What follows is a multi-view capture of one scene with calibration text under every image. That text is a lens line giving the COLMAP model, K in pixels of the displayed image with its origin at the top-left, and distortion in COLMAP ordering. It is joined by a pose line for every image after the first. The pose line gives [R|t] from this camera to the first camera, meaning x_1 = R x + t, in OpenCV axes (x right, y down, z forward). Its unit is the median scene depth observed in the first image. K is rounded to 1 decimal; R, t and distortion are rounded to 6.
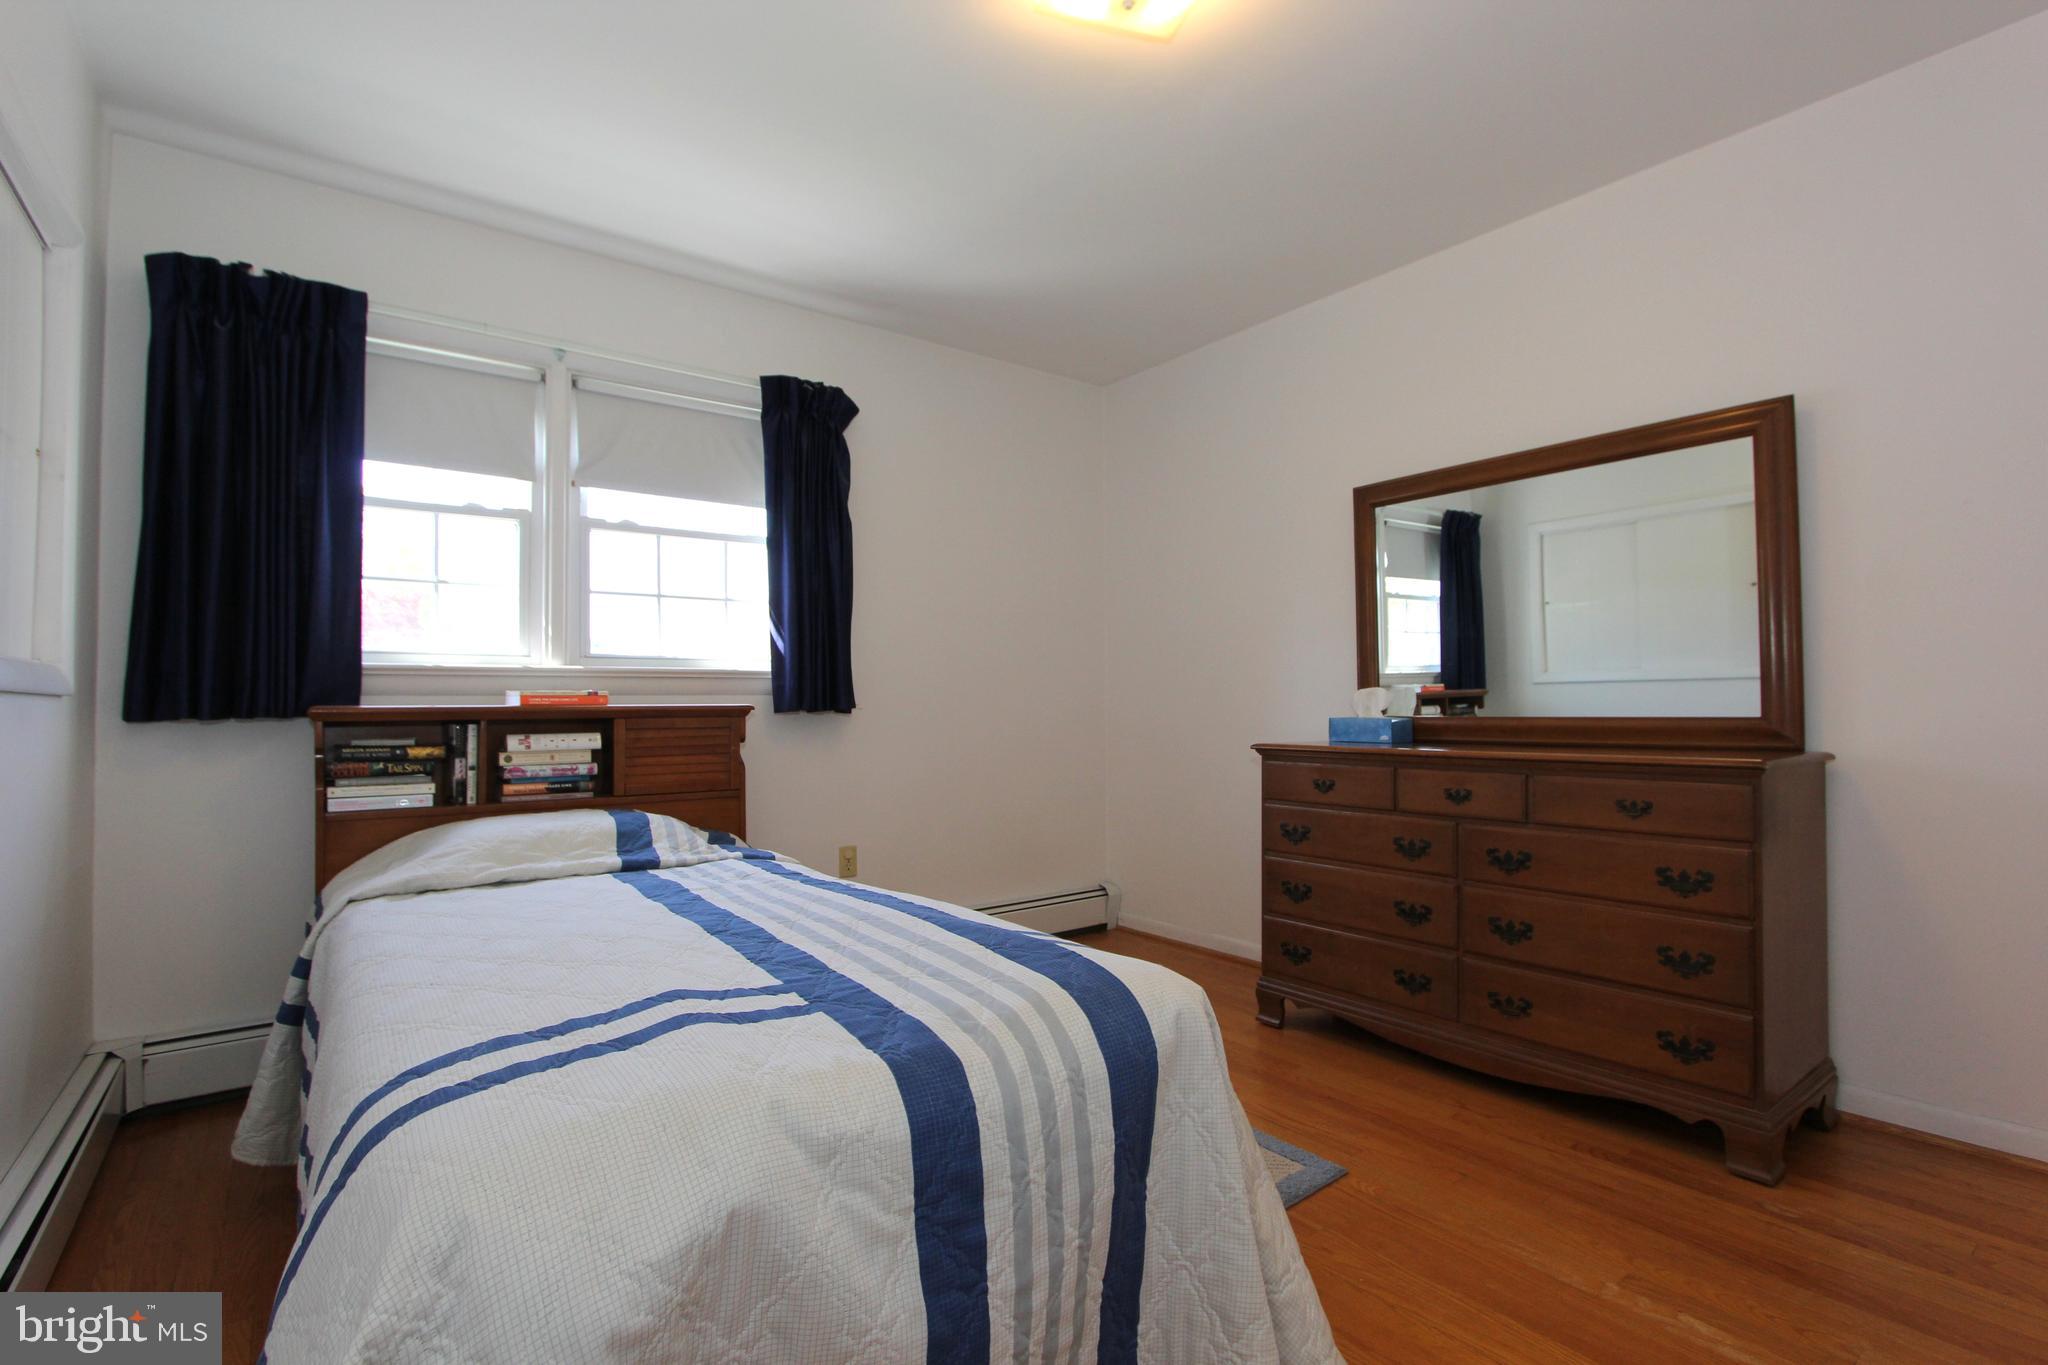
lens RADIAL K [[956.5, 0, 1024.0], [0, 956.5, 682.5], [0, 0, 1]] dist [-0.000212, -0.000080]
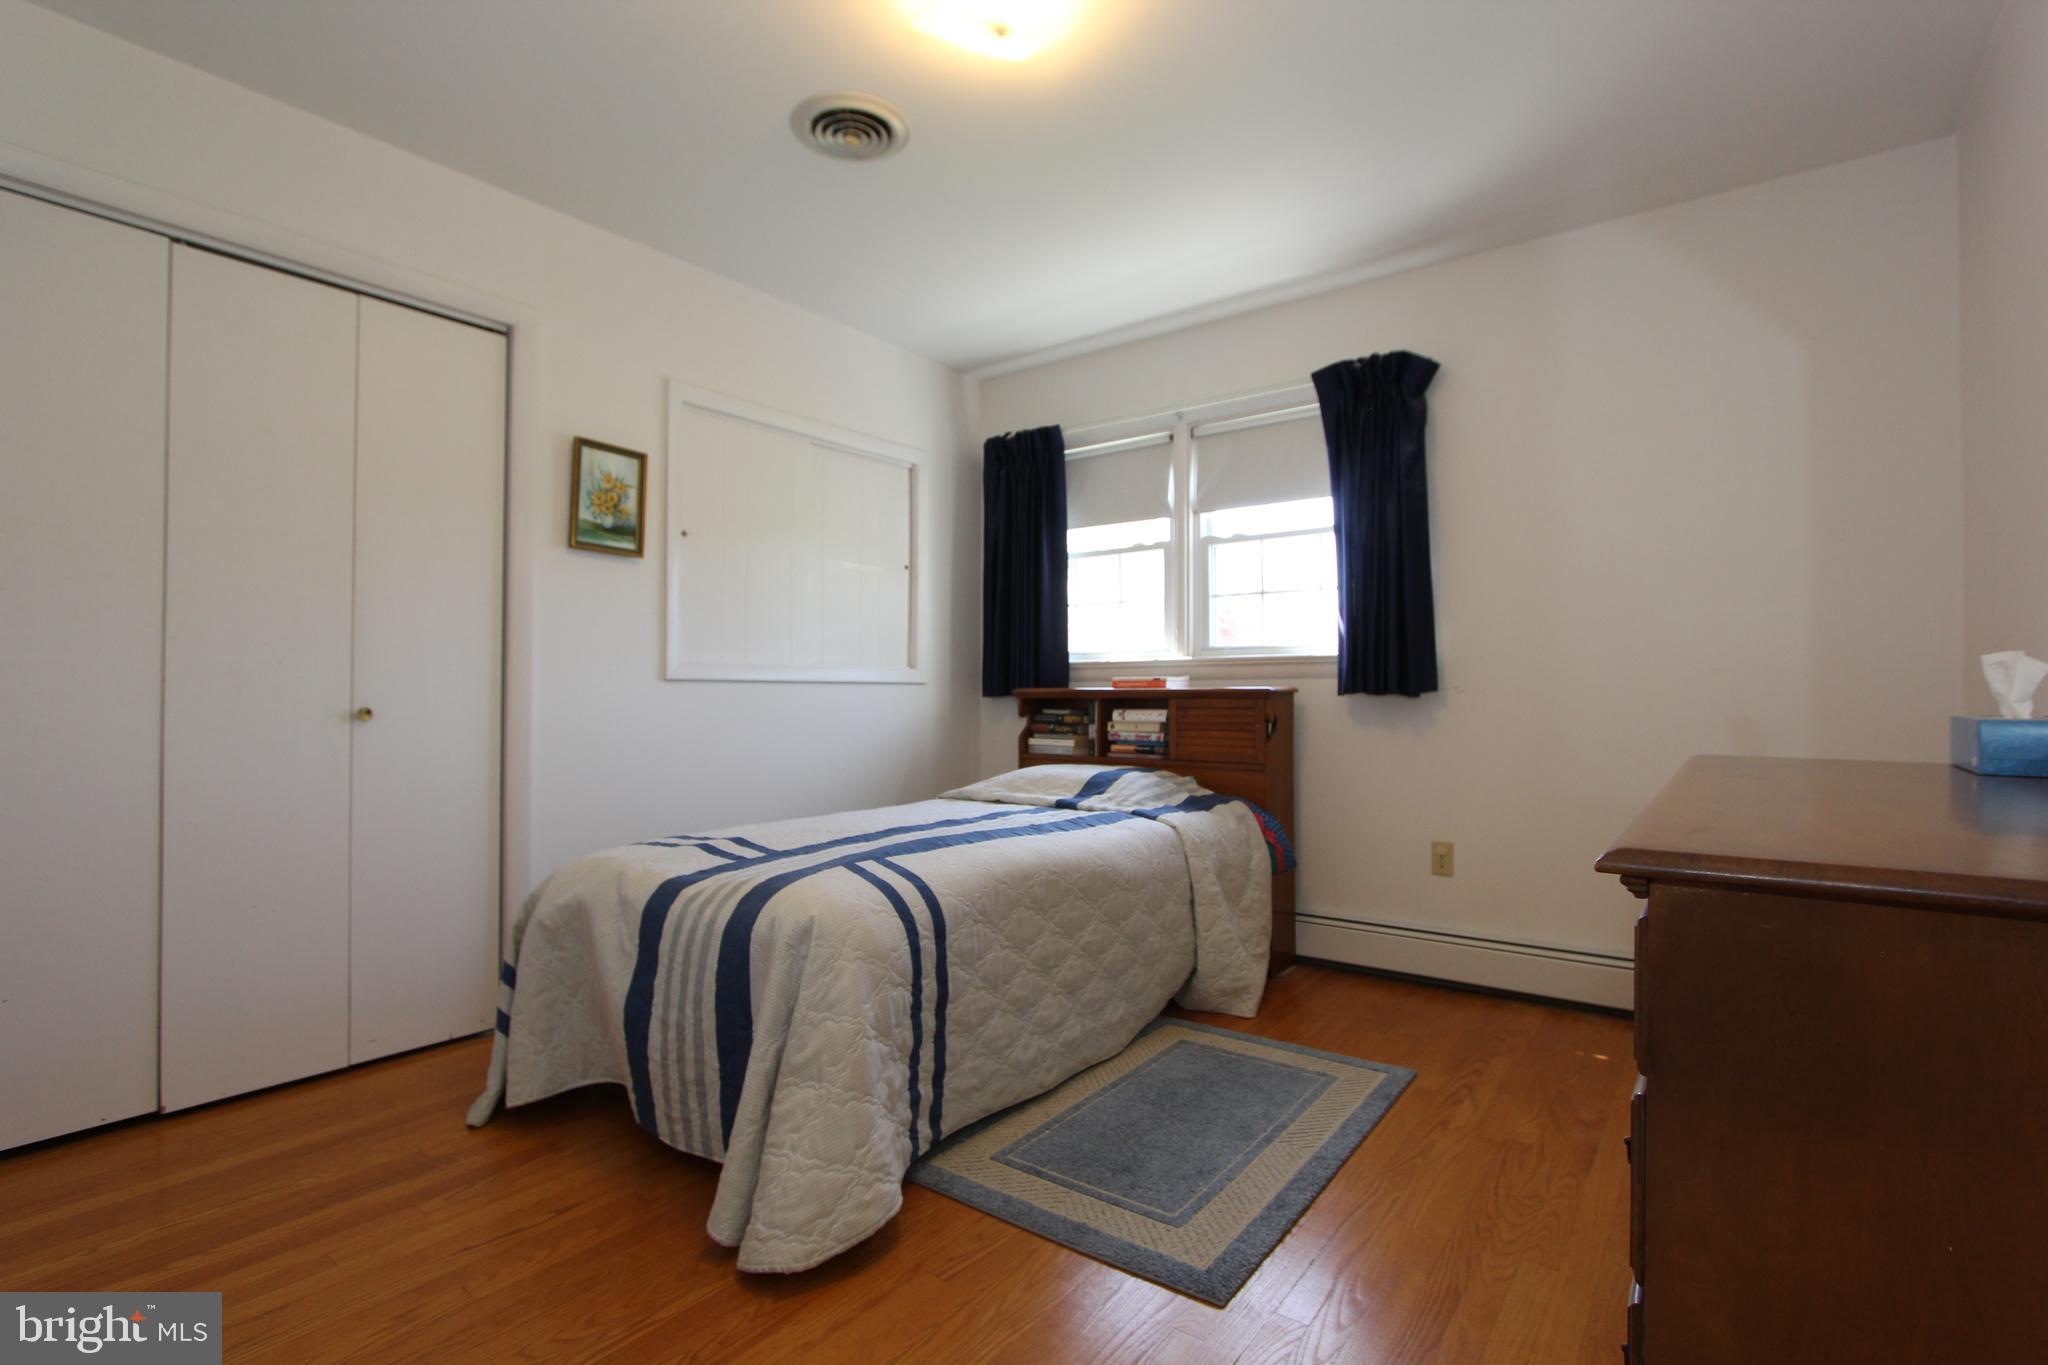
lens RADIAL K [[952.4, 0, 1026.2], [0, 952.4, 685.3], [0, 0, 1]] dist [-0.023150, 0.004933]
pose [[0.281248, -0.002403, -0.959632, 0.698695], [0.024186, 0.999697, 0.004585, 0.009218], [0.959330, -0.024499, 0.281221, 0.444410]]
